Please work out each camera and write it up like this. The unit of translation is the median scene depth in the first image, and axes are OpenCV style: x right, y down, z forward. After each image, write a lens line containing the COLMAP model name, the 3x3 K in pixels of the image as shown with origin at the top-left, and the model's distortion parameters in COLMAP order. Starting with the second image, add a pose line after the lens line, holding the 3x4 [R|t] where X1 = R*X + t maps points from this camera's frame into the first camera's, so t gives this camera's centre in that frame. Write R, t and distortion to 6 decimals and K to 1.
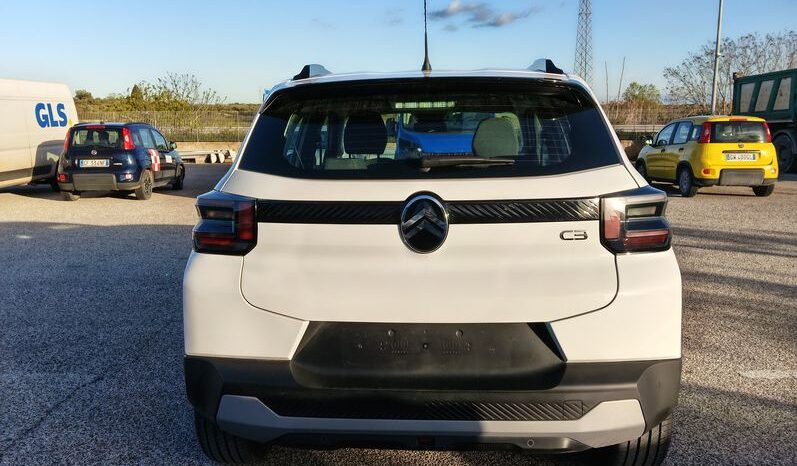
lens RADIAL K [[642.2, 0, 400.0], [0, 642.2, 239.8], [0, 0, 1]] dist [0.073130, -0.165387]
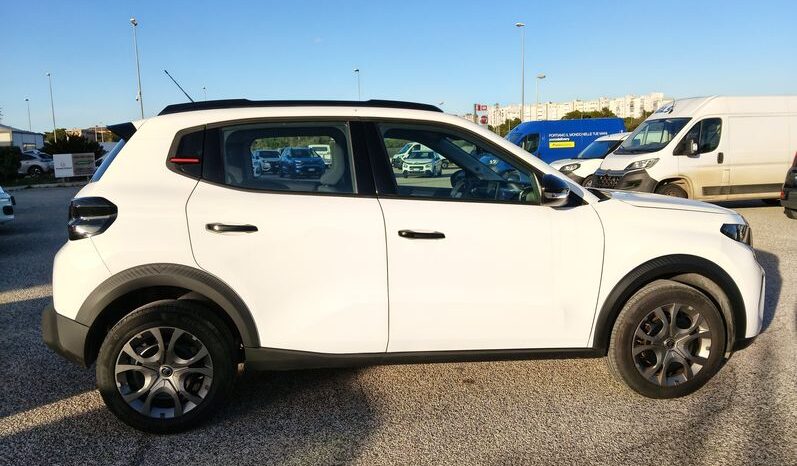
lens RADIAL K [[642.2, 0, 397.2], [0, 642.2, 237.0], [0, 0, 1]] dist [0.073130, -0.165387]
pose [[0.186704, 0.131881, -0.973524, 1.985014], [-0.153936, 0.982635, 0.103593, -0.257616], [0.970281, 0.130520, 0.203763, 1.433272]]
